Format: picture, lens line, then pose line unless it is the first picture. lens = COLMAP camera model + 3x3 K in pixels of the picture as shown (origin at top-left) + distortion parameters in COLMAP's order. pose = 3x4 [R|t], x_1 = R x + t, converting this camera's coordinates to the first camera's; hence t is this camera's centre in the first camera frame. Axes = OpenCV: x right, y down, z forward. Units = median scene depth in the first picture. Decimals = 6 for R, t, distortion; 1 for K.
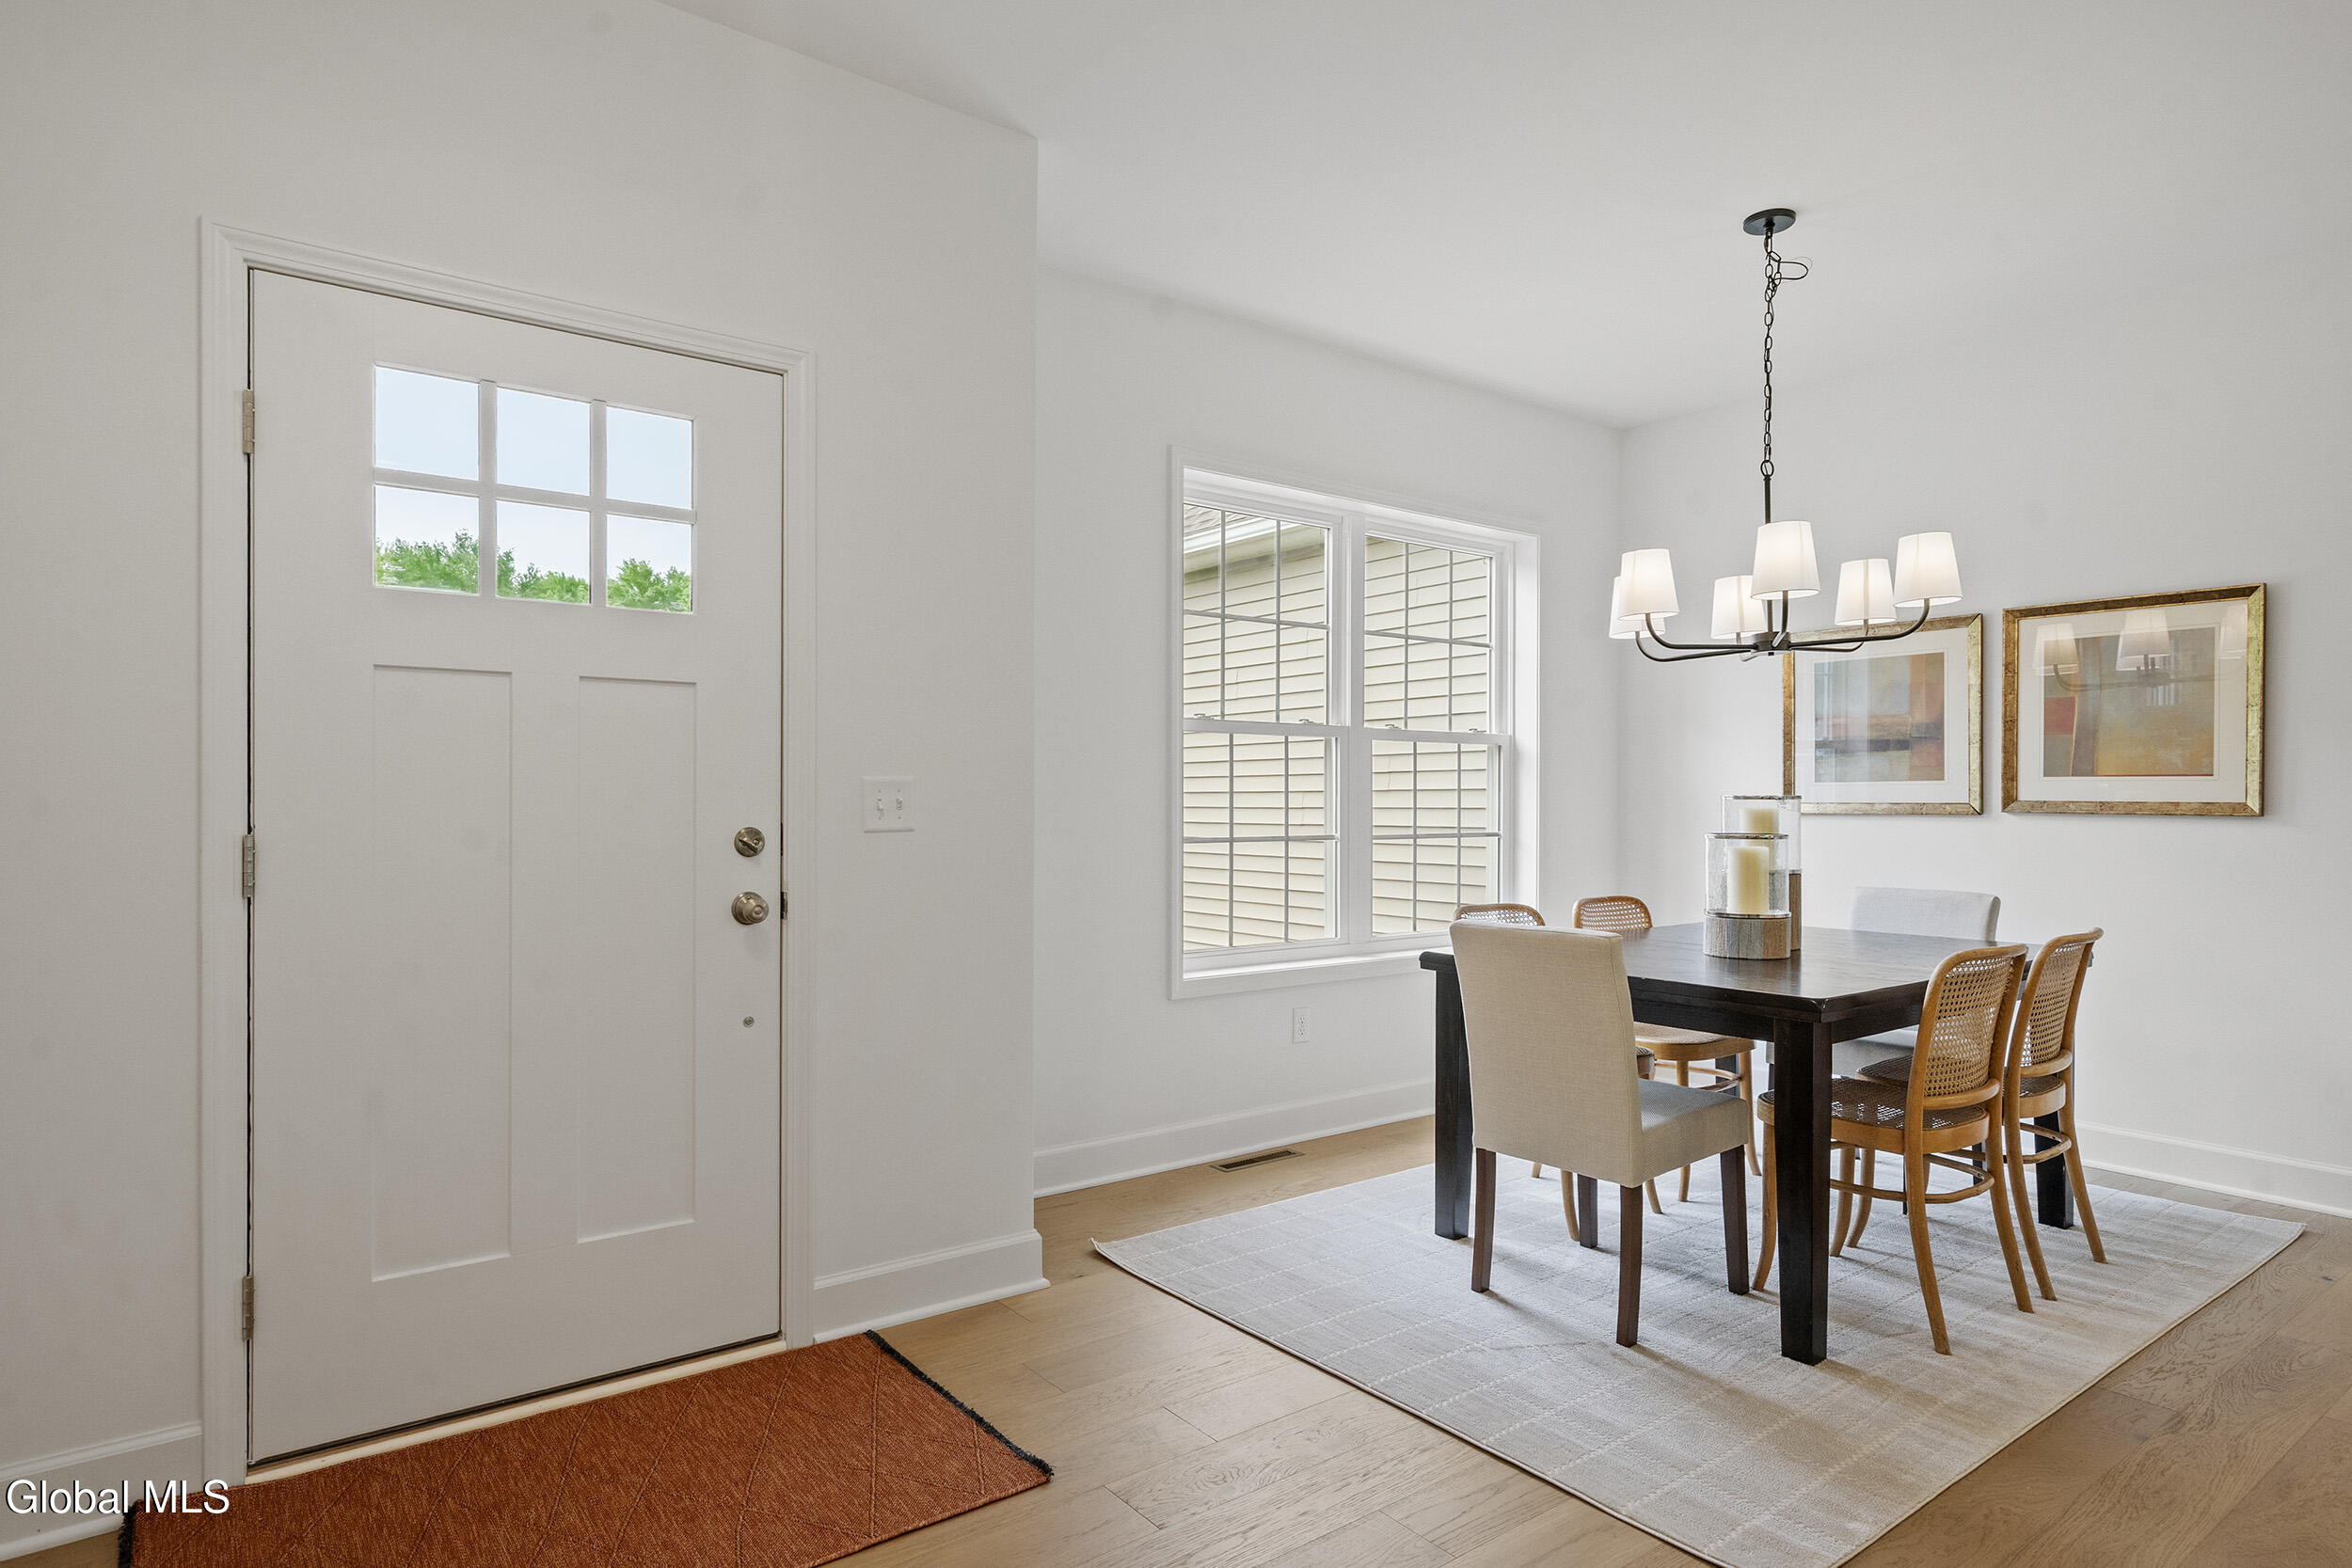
lens RADIAL K [[1296.9, 0, 1178.3], [0, 1296.9, 796.5], [0, 0, 1]] dist [0.006430, 0.000654]
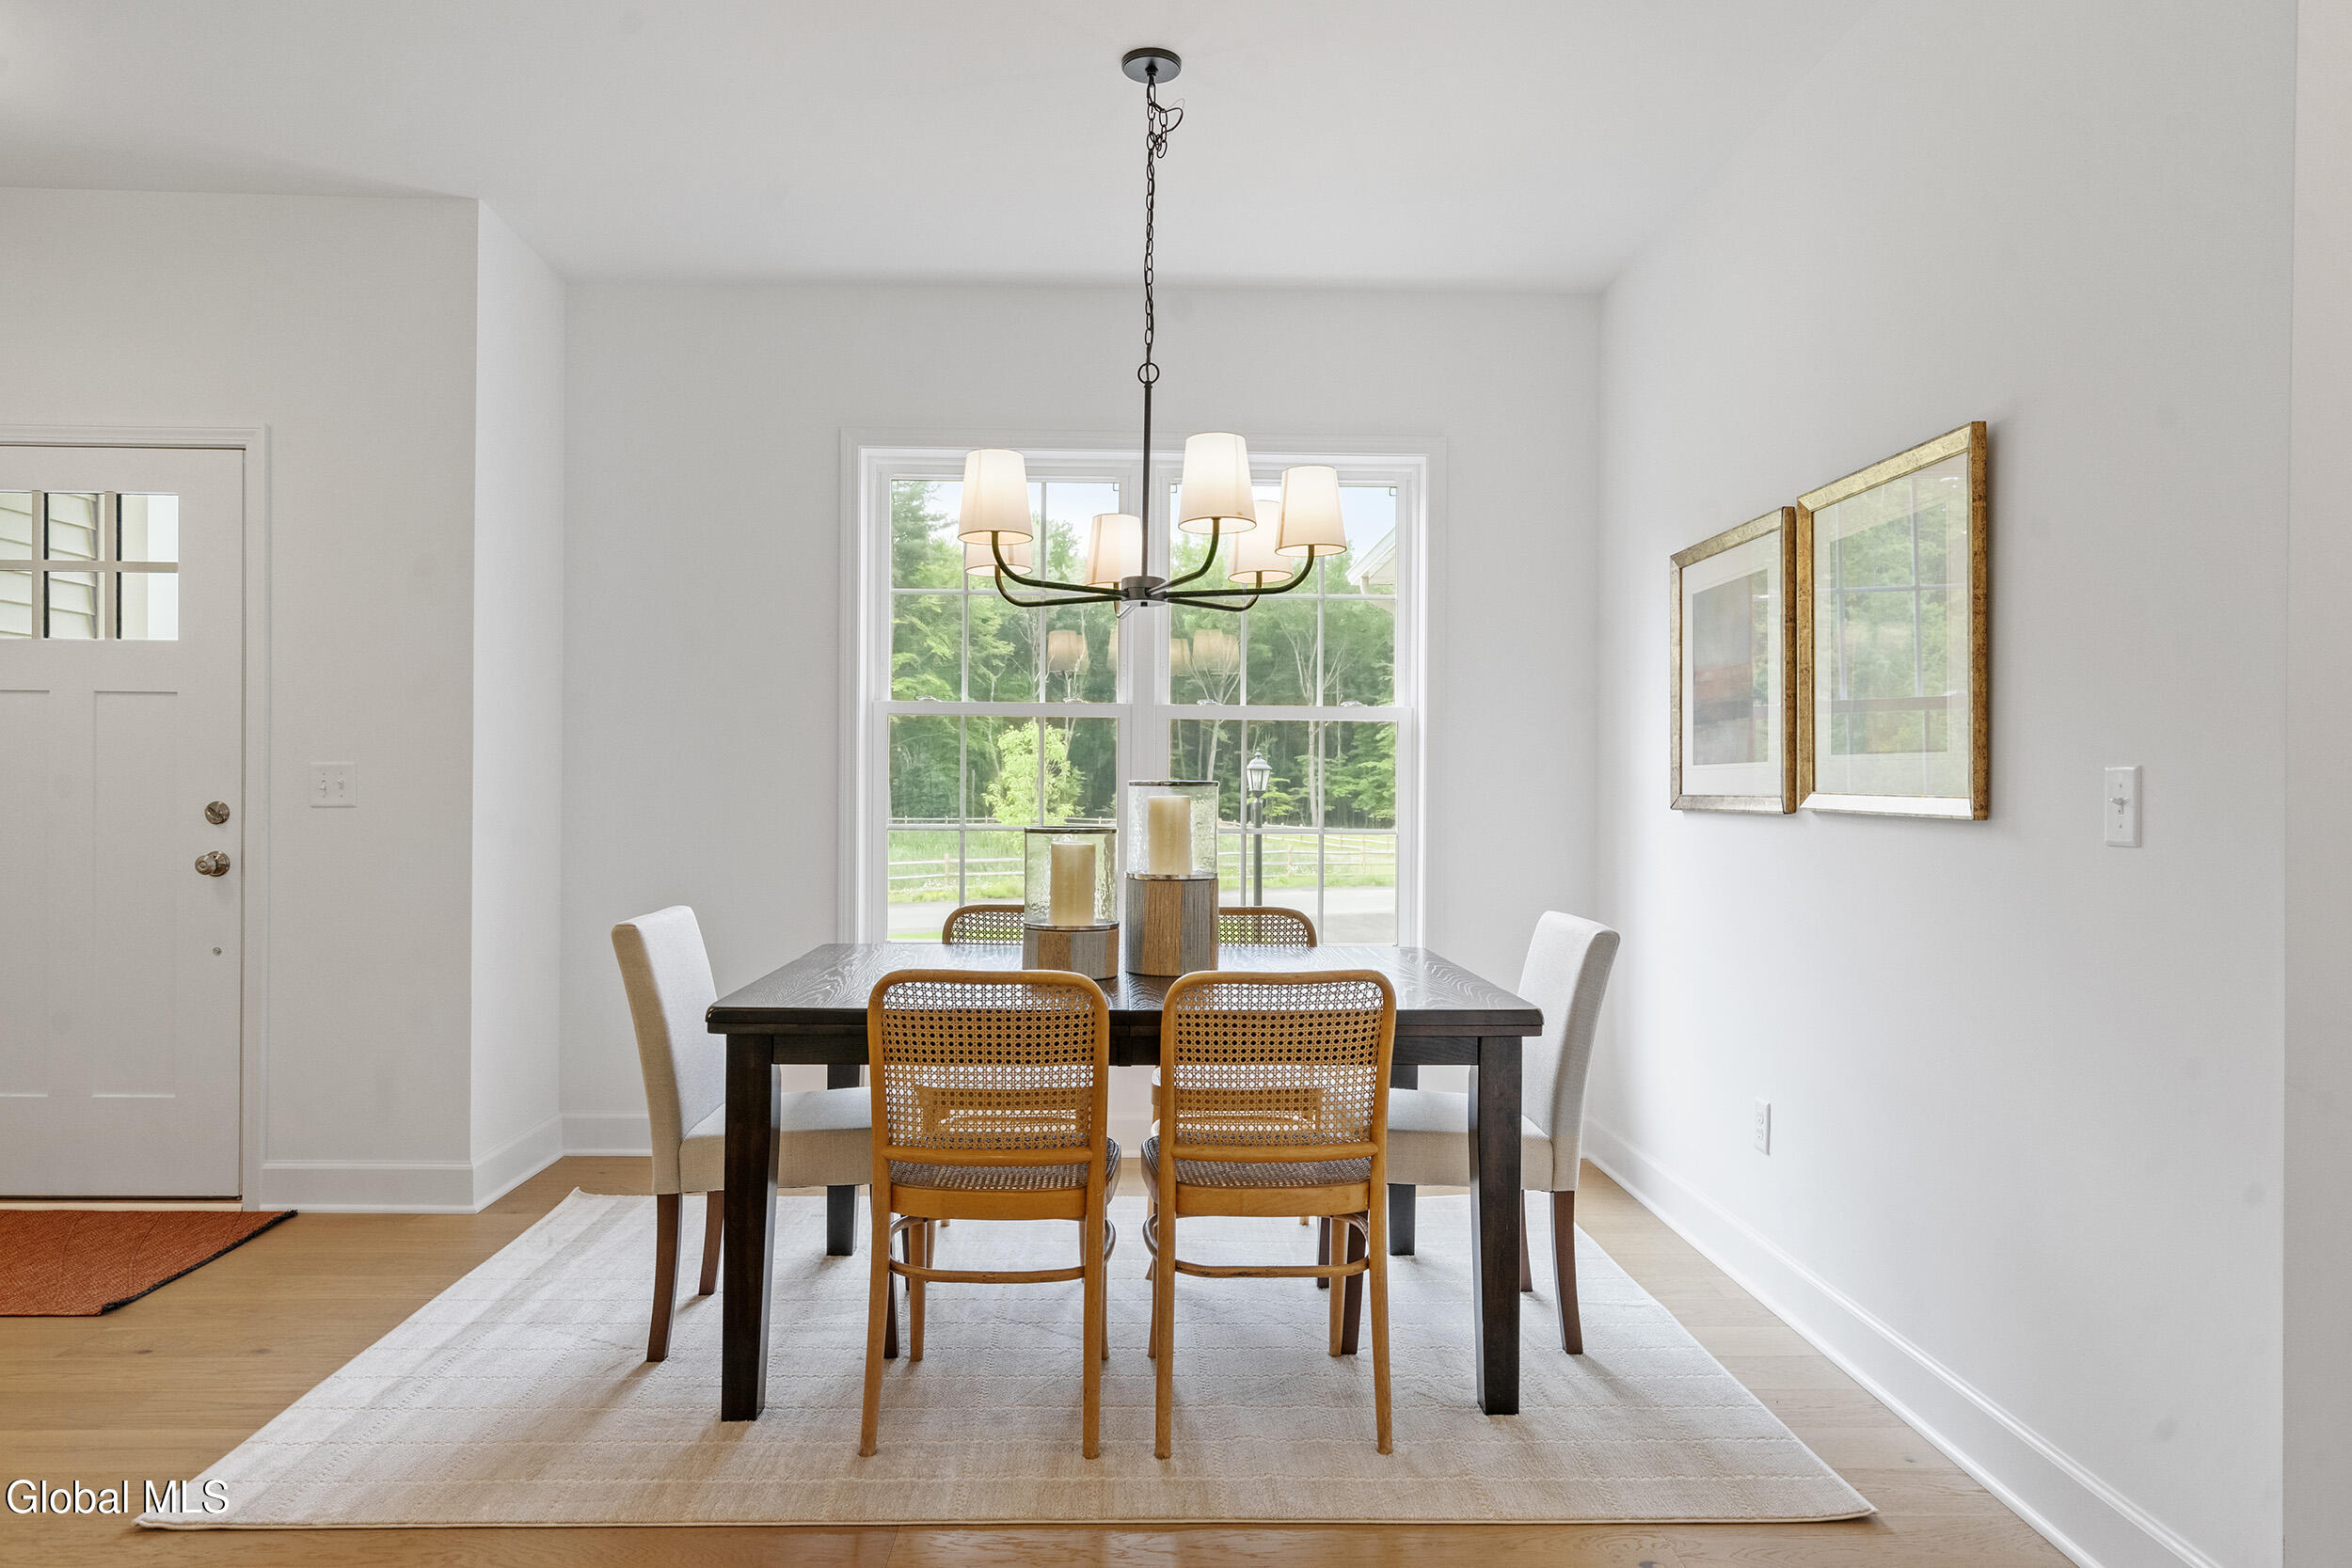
lens RADIAL K [[1466.5, 0, 1174.1], [0, 1466.5, 779.0], [0, 0, 1]] dist [-0.003012, 0.003033]
pose [[0.814427, -0.000659, -0.580265, 1.267785], [-0.005525, 0.999945, -0.008890, 0.008871], [0.580239, 0.010446, 0.814379, 0.351644]]
